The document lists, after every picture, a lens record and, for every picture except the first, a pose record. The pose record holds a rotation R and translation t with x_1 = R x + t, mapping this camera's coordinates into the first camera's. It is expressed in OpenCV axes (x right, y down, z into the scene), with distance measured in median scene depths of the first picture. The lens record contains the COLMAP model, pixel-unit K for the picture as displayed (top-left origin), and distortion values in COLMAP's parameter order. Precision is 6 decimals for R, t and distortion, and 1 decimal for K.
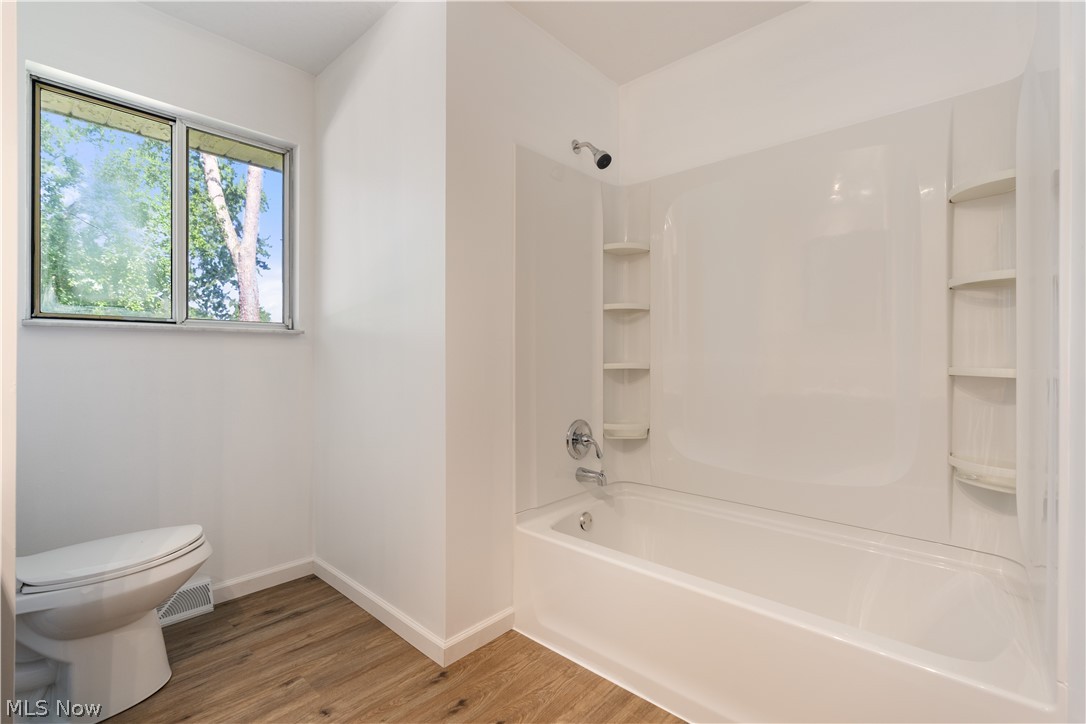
lens RADIAL K [[485.6, 0, 544.0], [0, 485.6, 357.5], [0, 0, 1]] dist [-0.003789, 0.000381]
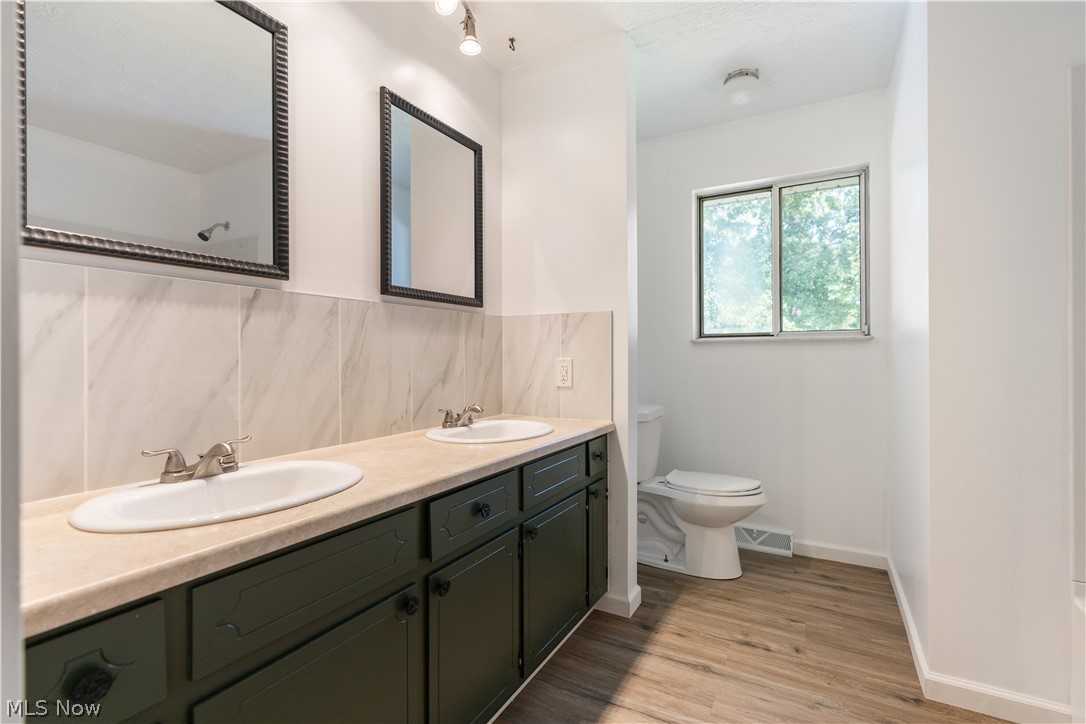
lens RADIAL K [[485.6, 0, 544.0], [0, 485.6, 357.5], [0, 0, 1]] dist [-0.003789, 0.000381]
pose [[0.223343, -0.002032, -0.974738, 0.493401], [0.004117, 0.999991, -0.001141, -0.012466], [0.974731, -0.003758, 0.223349, 0.078316]]
